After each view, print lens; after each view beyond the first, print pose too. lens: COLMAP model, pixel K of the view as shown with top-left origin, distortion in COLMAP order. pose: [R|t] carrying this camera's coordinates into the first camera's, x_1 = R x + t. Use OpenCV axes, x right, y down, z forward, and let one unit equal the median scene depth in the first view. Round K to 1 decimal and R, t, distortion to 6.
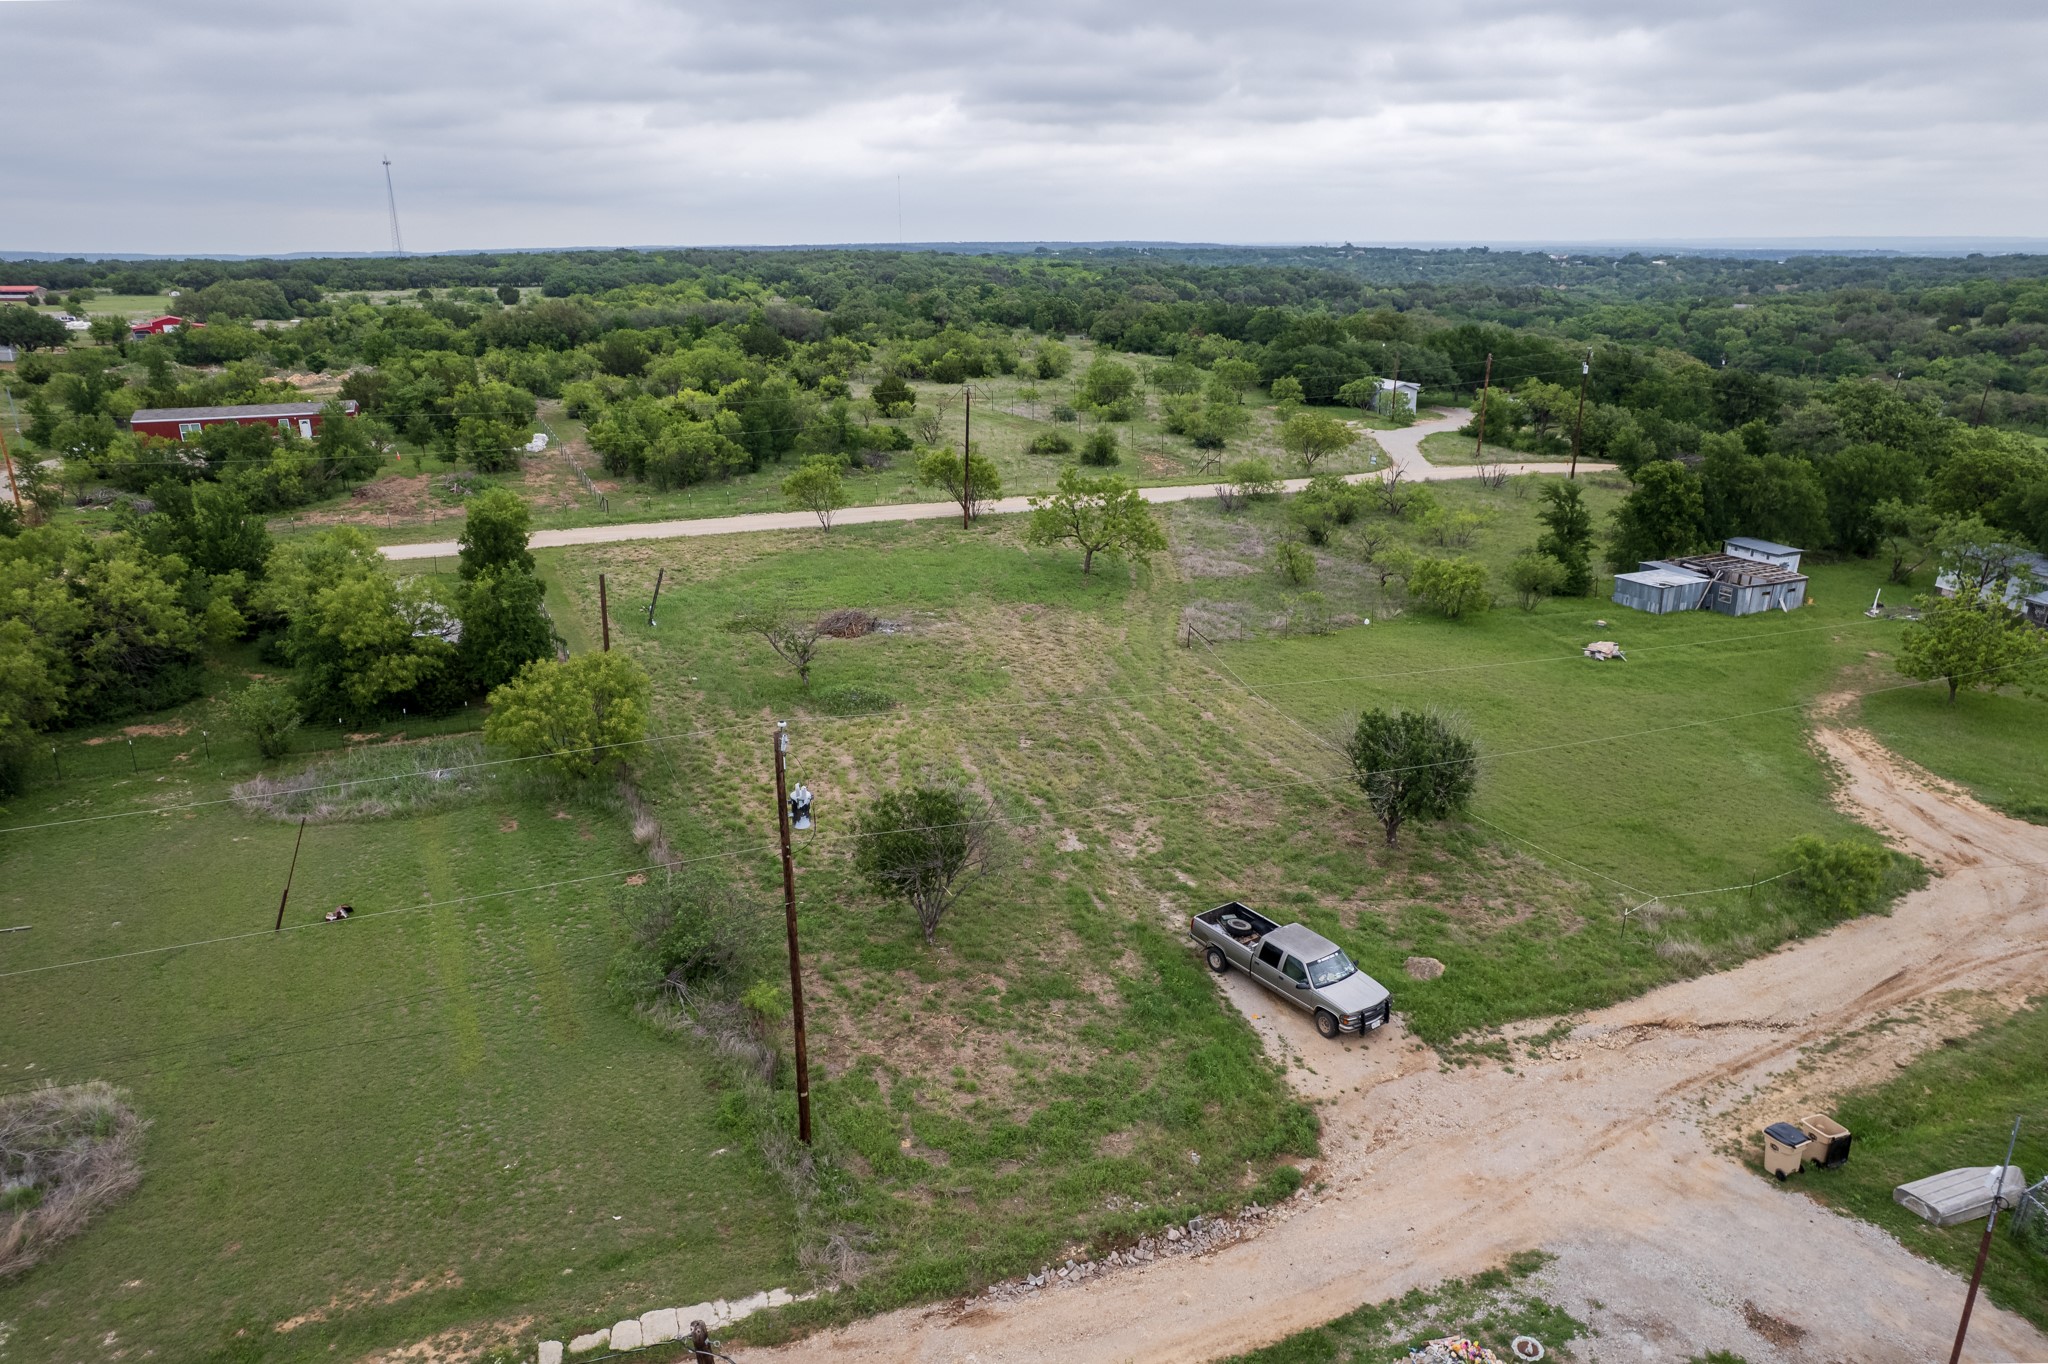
lens RADIAL K [[1320.7, 0, 1032.1], [0, 1320.7, 742.6], [0, 0, 1]] dist [-0.074102, 0.067441]
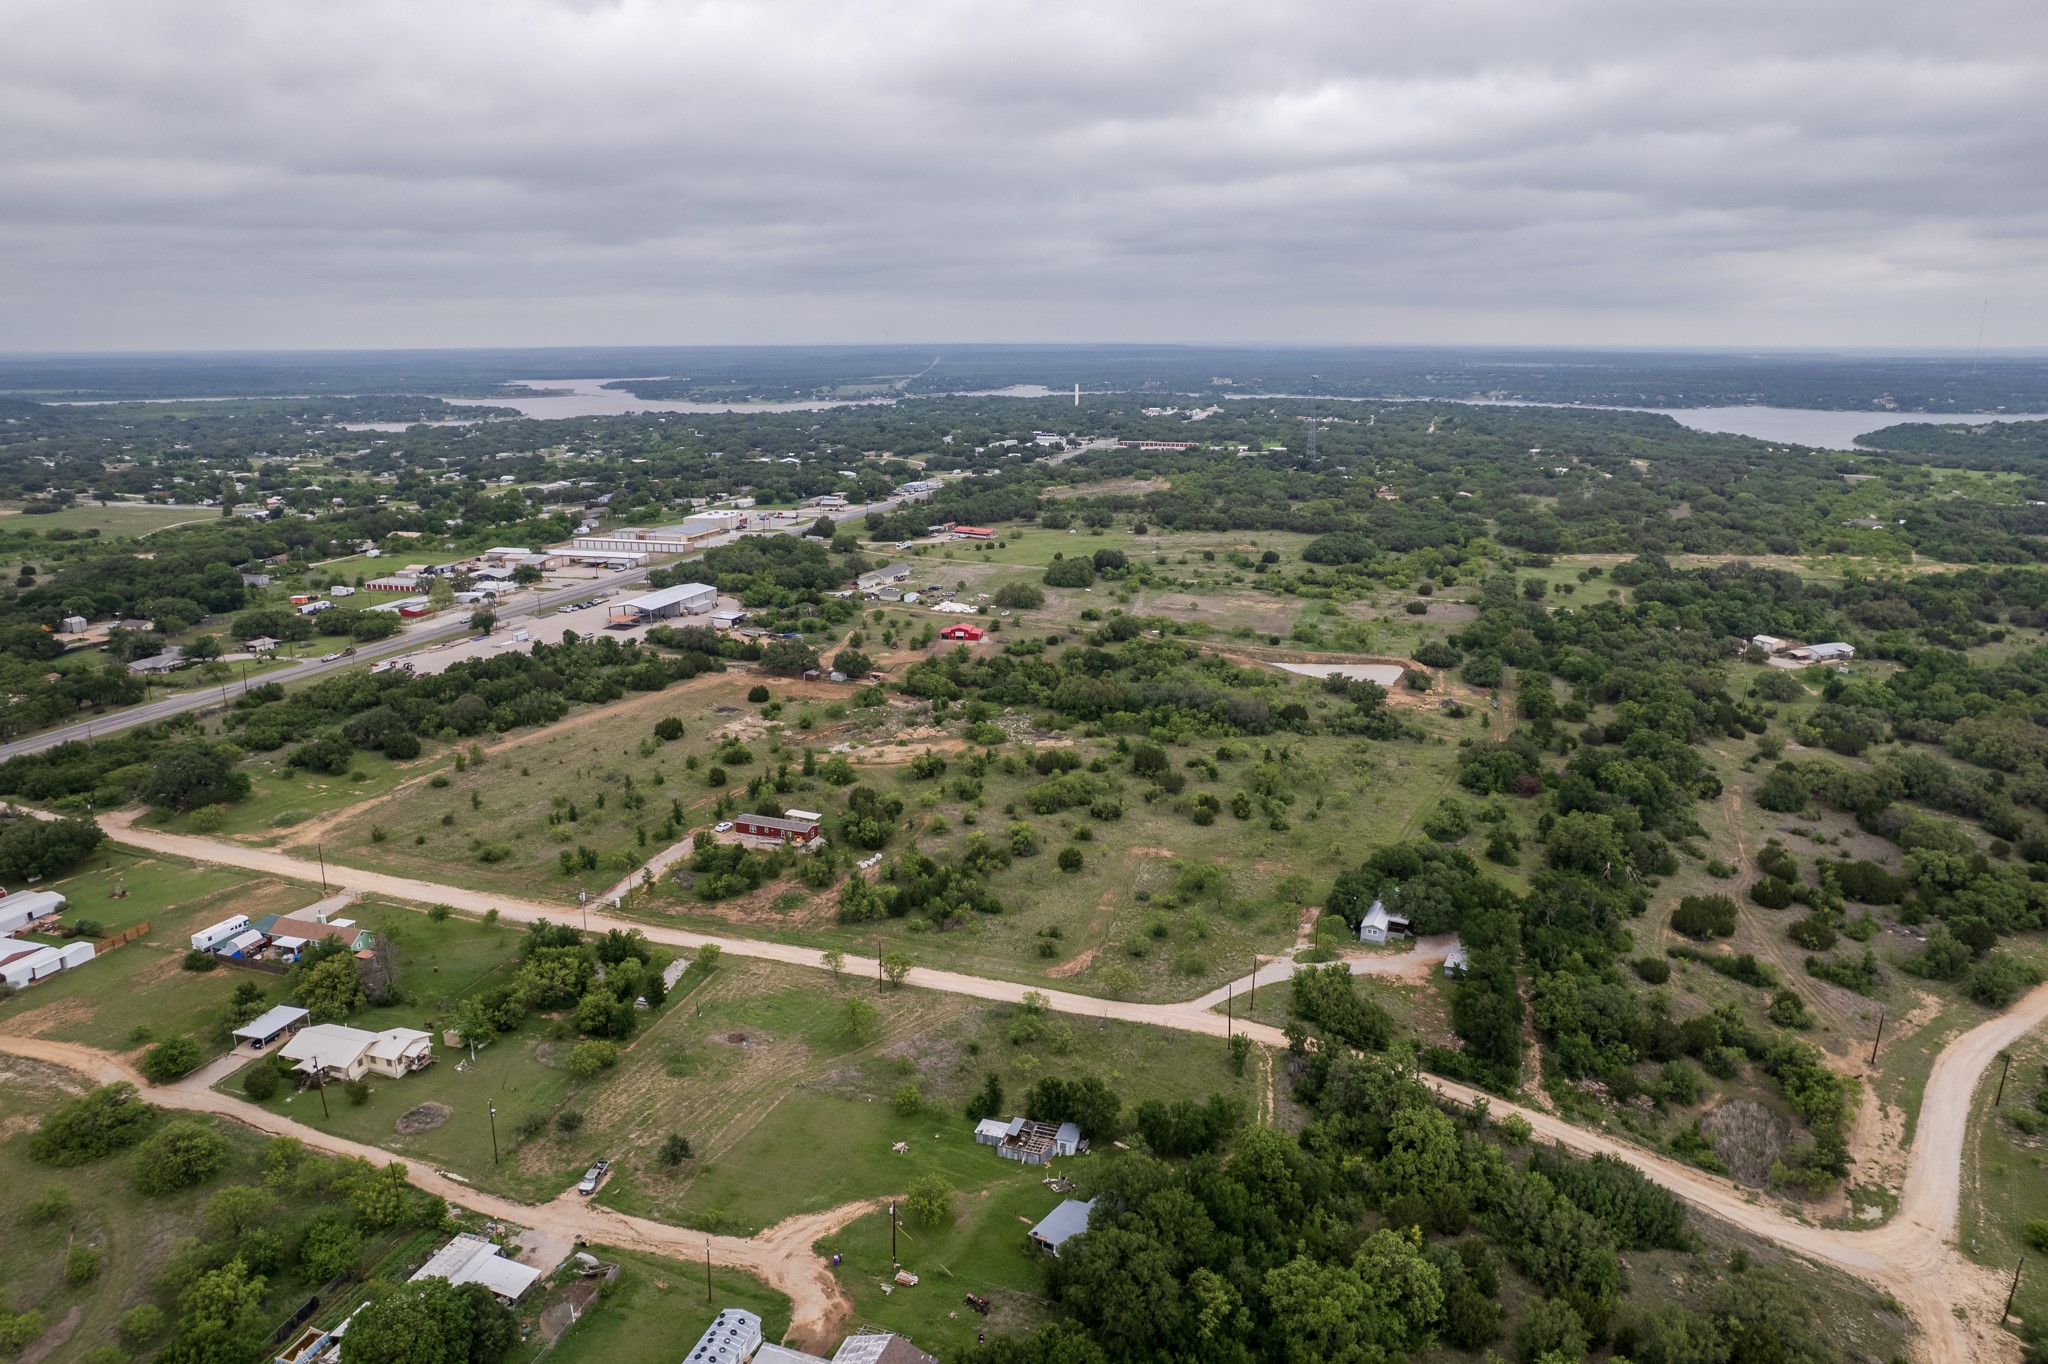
lens RADIAL K [[1320.7, 0, 1032.1], [0, 1320.7, 742.6], [0, 0, 1]] dist [-0.074102, 0.067441]
pose [[0.735293, 0.208182, -0.644984, 2.081352], [-0.248273, 0.968241, 0.029485, -0.964570], [0.630639, 0.138451, 0.763627, -0.935756]]
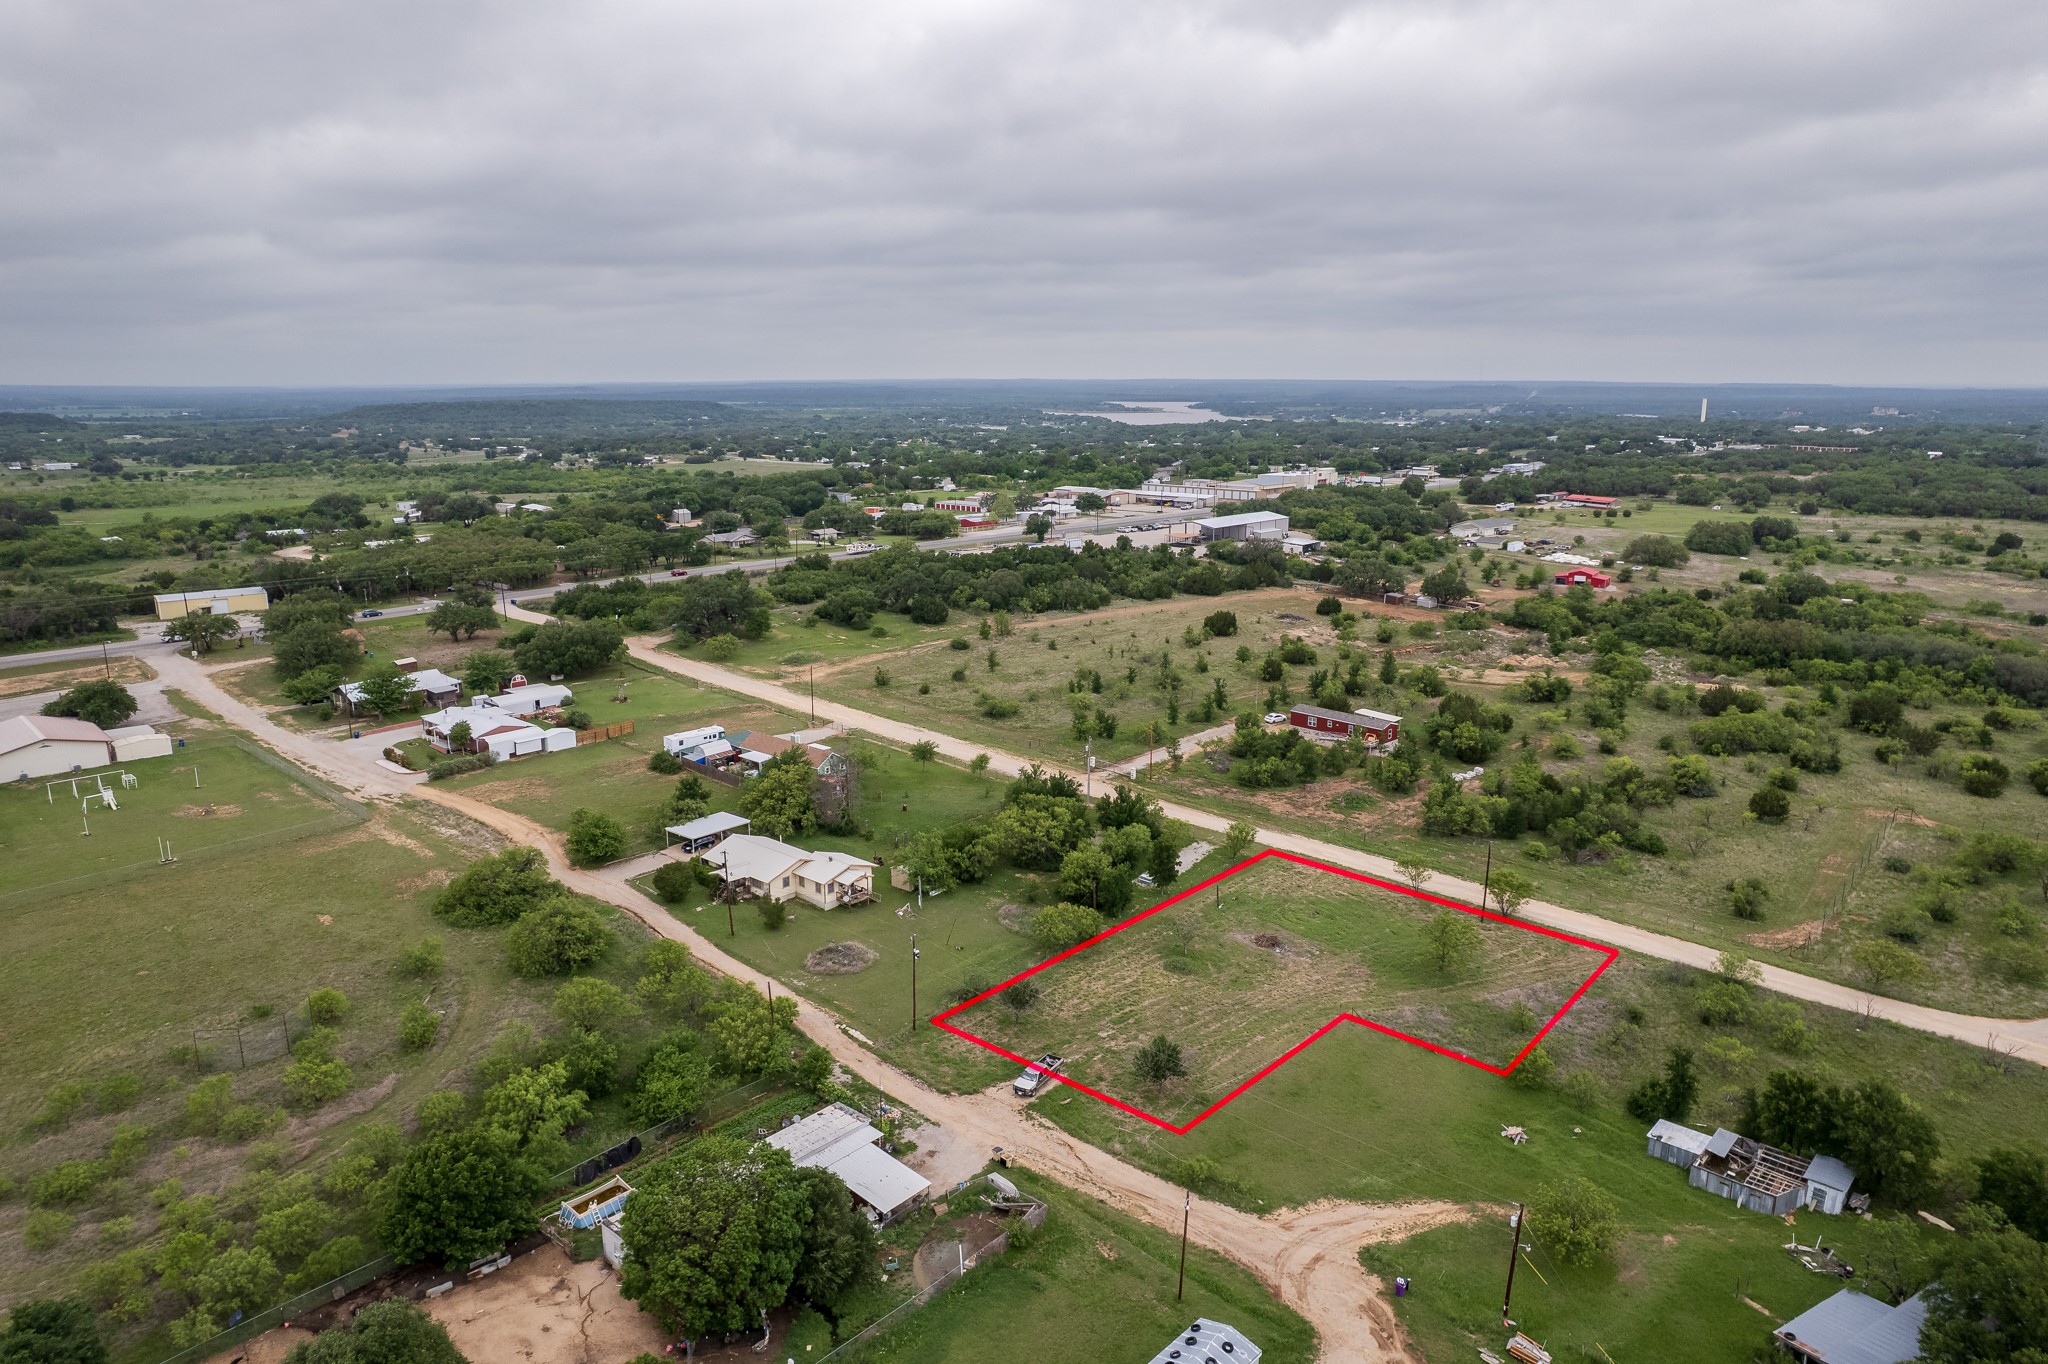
lens RADIAL K [[1320.7, 0, 1032.1], [0, 1320.7, 742.6], [0, 0, 1]] dist [-0.074102, 0.067441]
pose [[0.391787, 0.253537, -0.884433, 1.433997], [-0.330439, 0.935920, 0.121918, -0.496451], [0.858669, 0.244486, 0.450460, -0.337035]]
